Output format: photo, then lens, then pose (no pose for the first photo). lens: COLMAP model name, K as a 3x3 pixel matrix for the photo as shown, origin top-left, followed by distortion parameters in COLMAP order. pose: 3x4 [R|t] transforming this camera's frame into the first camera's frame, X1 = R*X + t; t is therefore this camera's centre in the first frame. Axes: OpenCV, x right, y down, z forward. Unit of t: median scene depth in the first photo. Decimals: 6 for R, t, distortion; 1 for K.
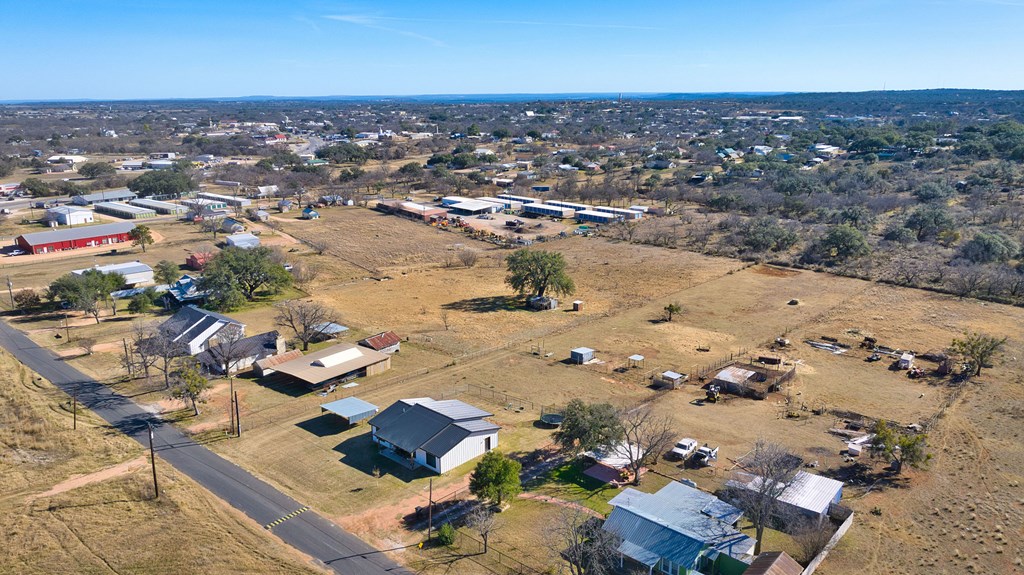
lens RADIAL K [[723.6, 0, 509.2], [0, 723.6, 291.3], [0, 0, 1]] dist [0.006997, -0.024228]
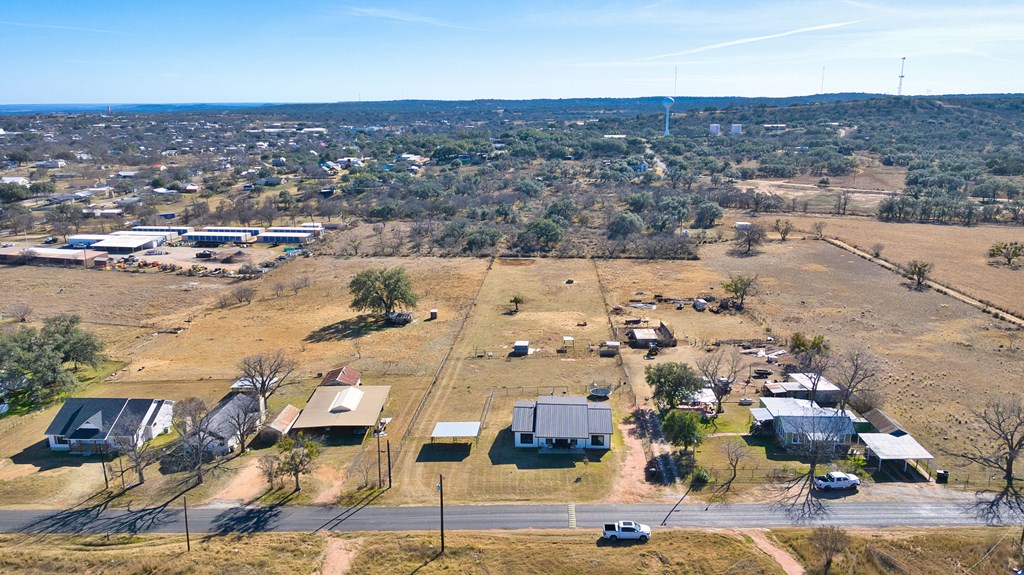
lens RADIAL K [[723.6, 0, 518.3], [0, 723.6, 286.8], [0, 0, 1]] dist [0.006997, -0.024228]
pose [[0.773614, -0.156090, 0.614132, -0.454334], [0.168693, 0.984942, 0.037836, -0.038670], [-0.610790, 0.074329, 0.788296, 0.073202]]
